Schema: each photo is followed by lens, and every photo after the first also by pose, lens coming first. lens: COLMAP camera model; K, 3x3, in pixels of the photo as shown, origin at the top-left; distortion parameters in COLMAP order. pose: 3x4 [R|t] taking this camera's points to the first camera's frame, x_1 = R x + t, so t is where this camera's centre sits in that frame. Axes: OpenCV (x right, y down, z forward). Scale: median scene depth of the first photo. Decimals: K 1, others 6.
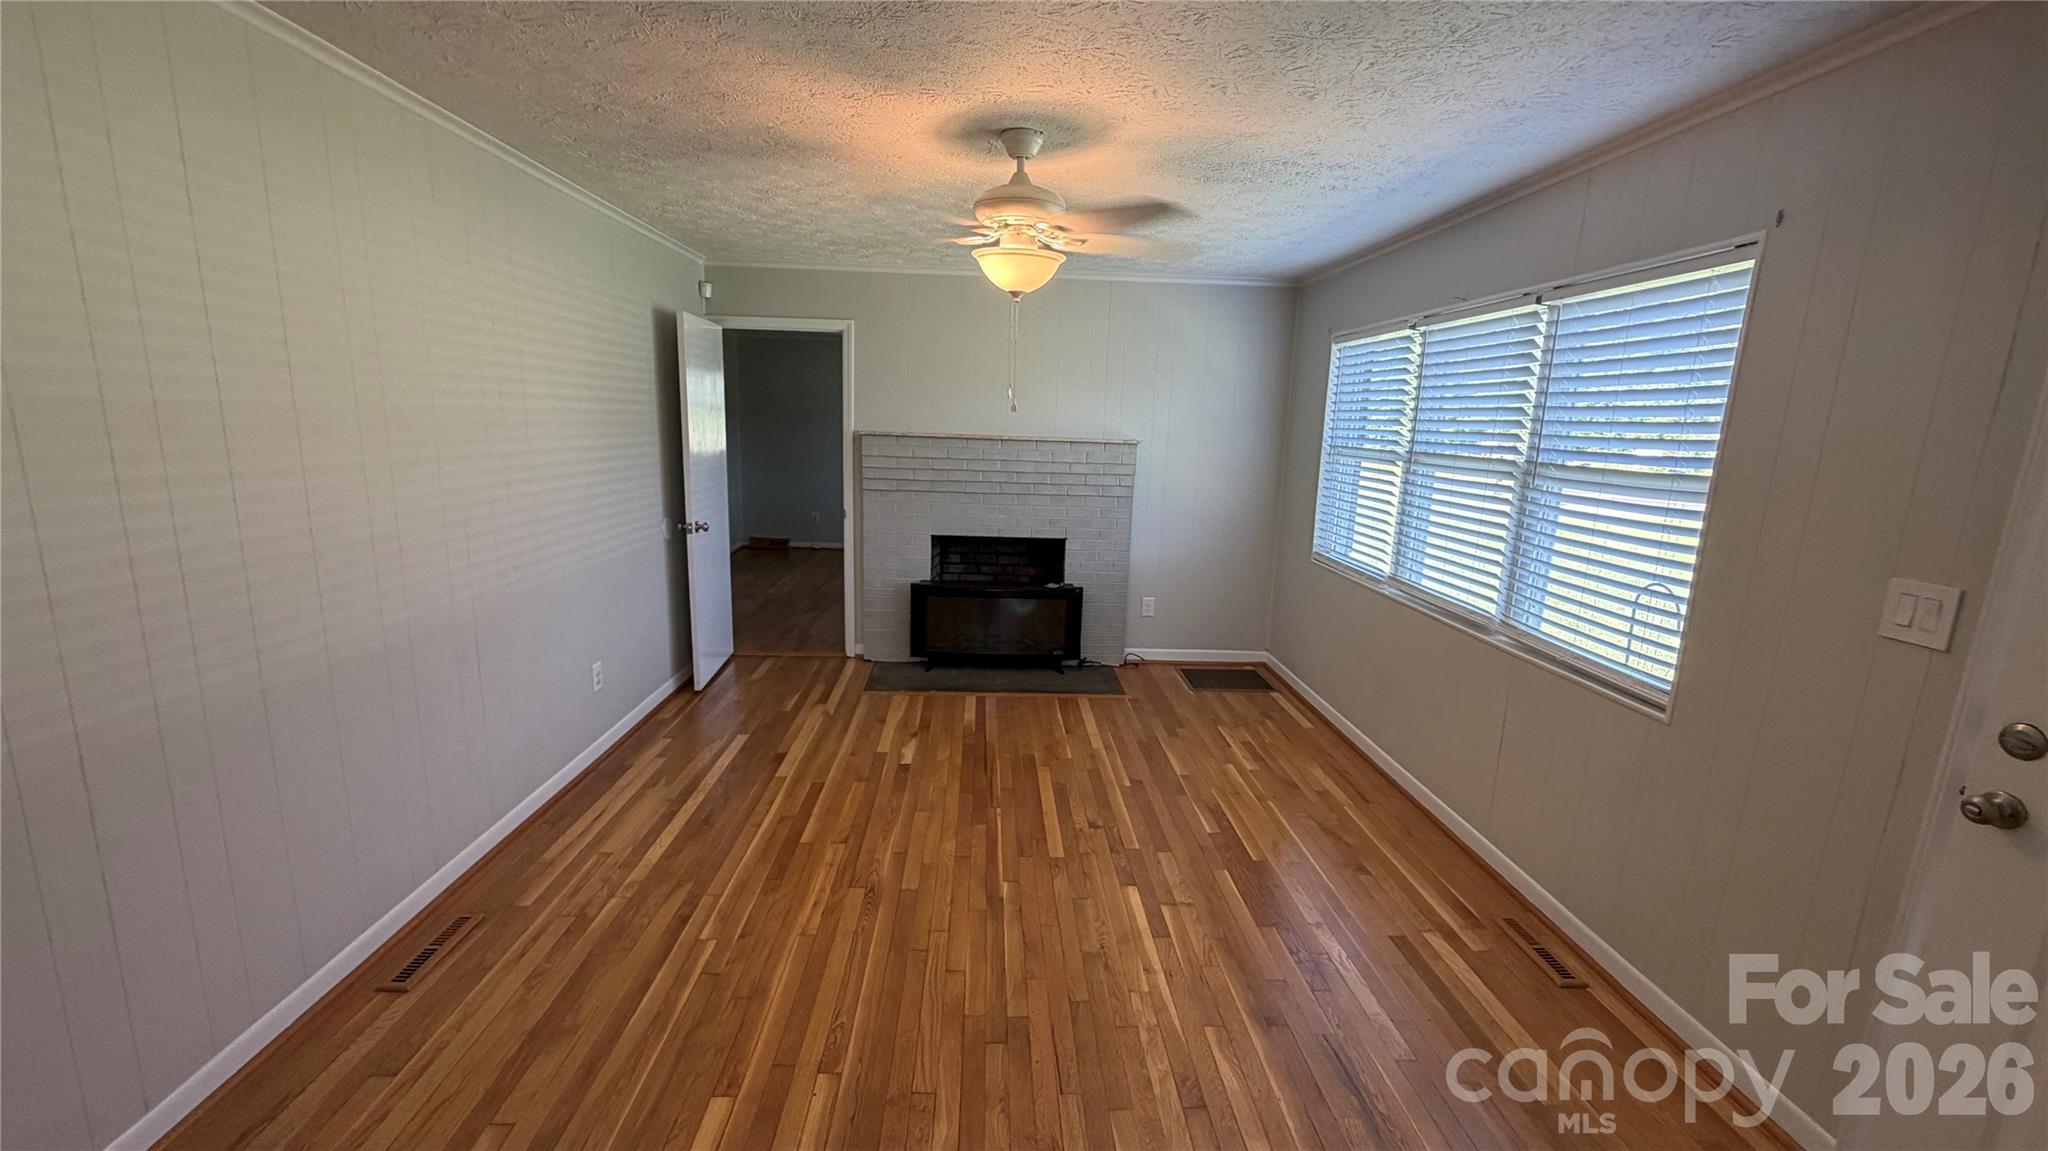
lens RADIAL K [[814.9, 0, 1019.4], [0, 814.9, 574.3], [0, 0, 1]] dist [-0.000629, -0.000227]
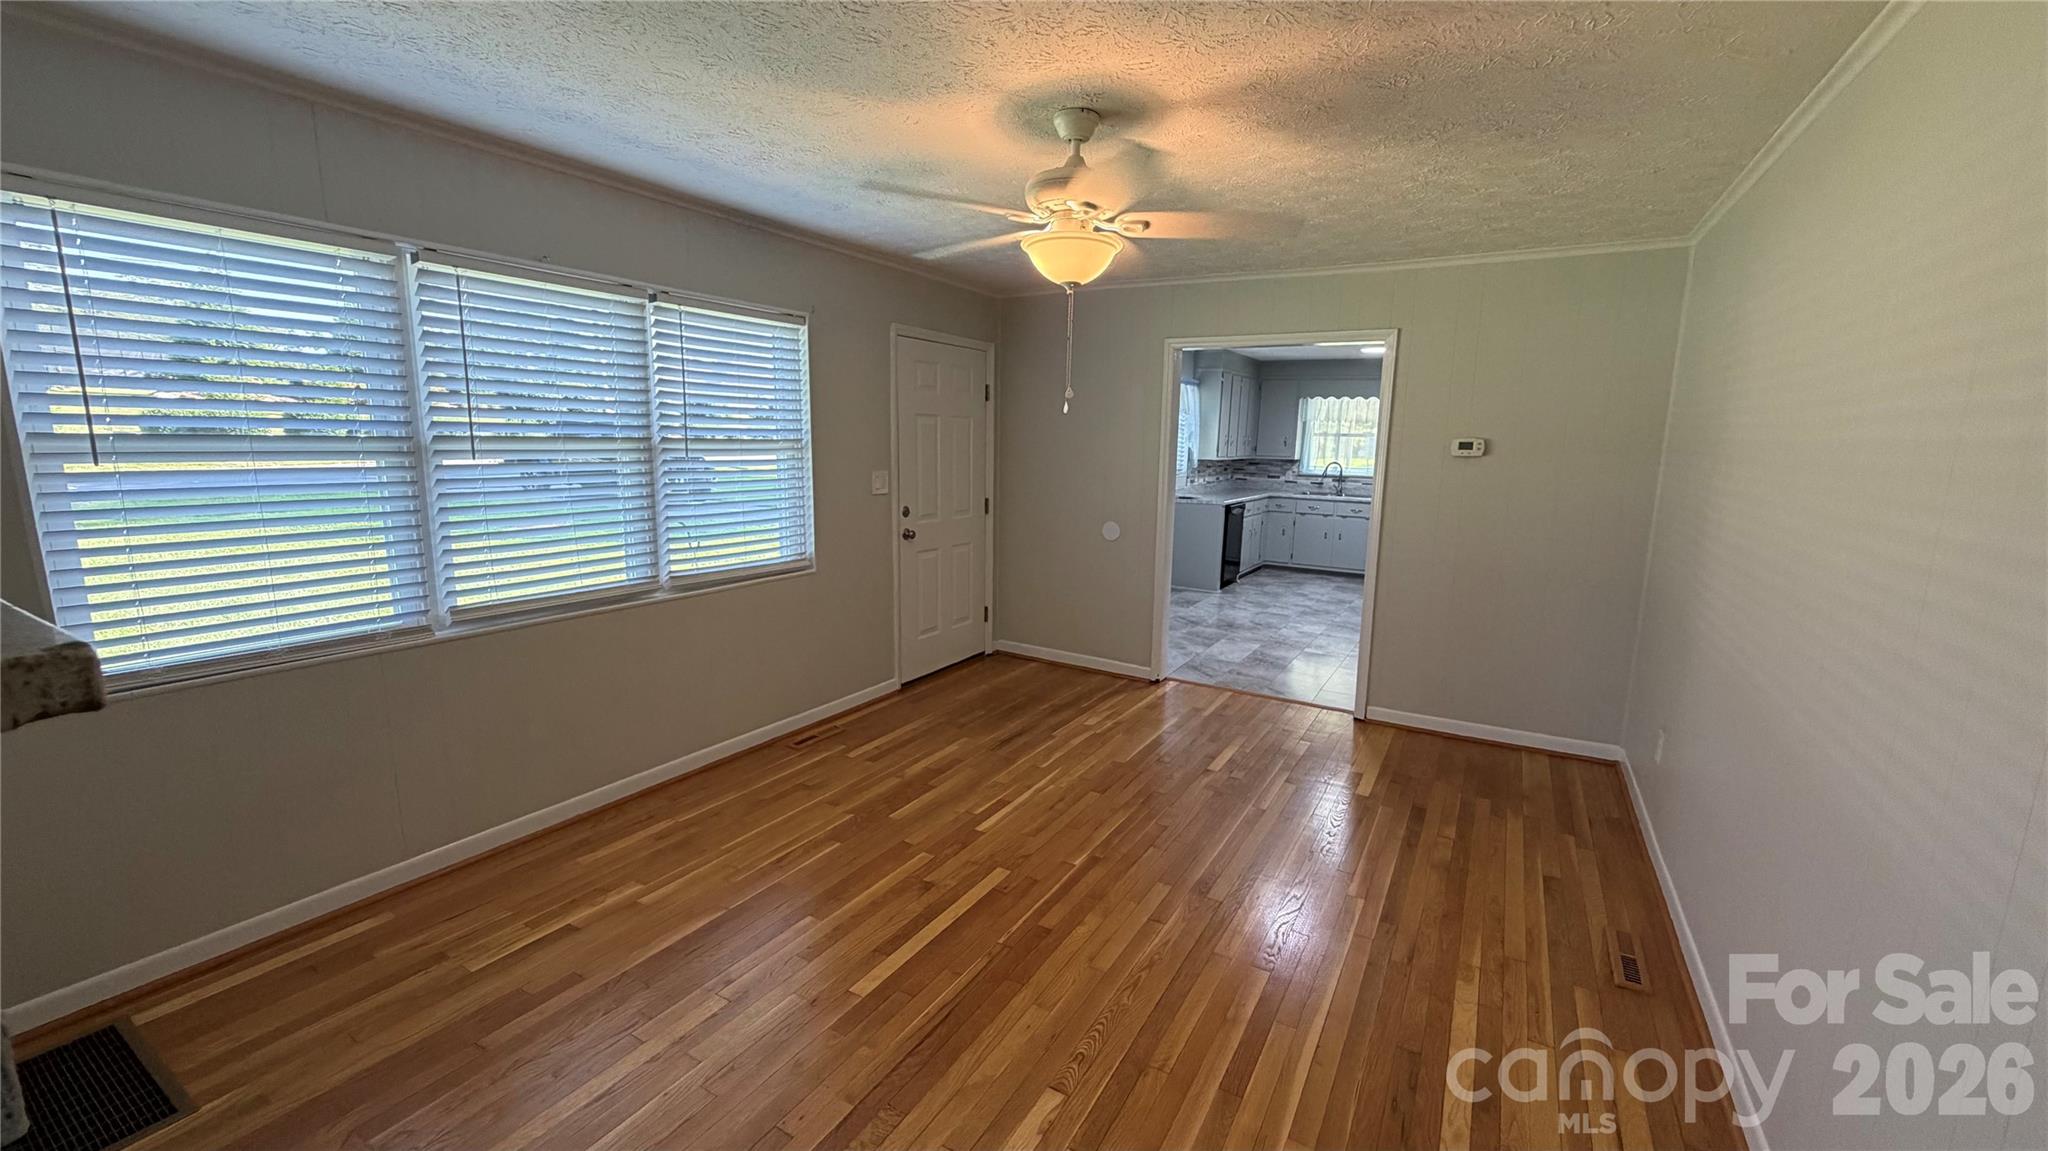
lens RADIAL K [[814.9, 0, 1019.4], [0, 814.9, 574.3], [0, 0, 1]] dist [-0.000629, -0.000227]
pose [[-0.837879, -0.141283, 0.527255, -0.436486], [0.054988, 0.939163, 0.339041, -0.316856], [-0.543079, 0.313068, -0.779137, 1.659635]]
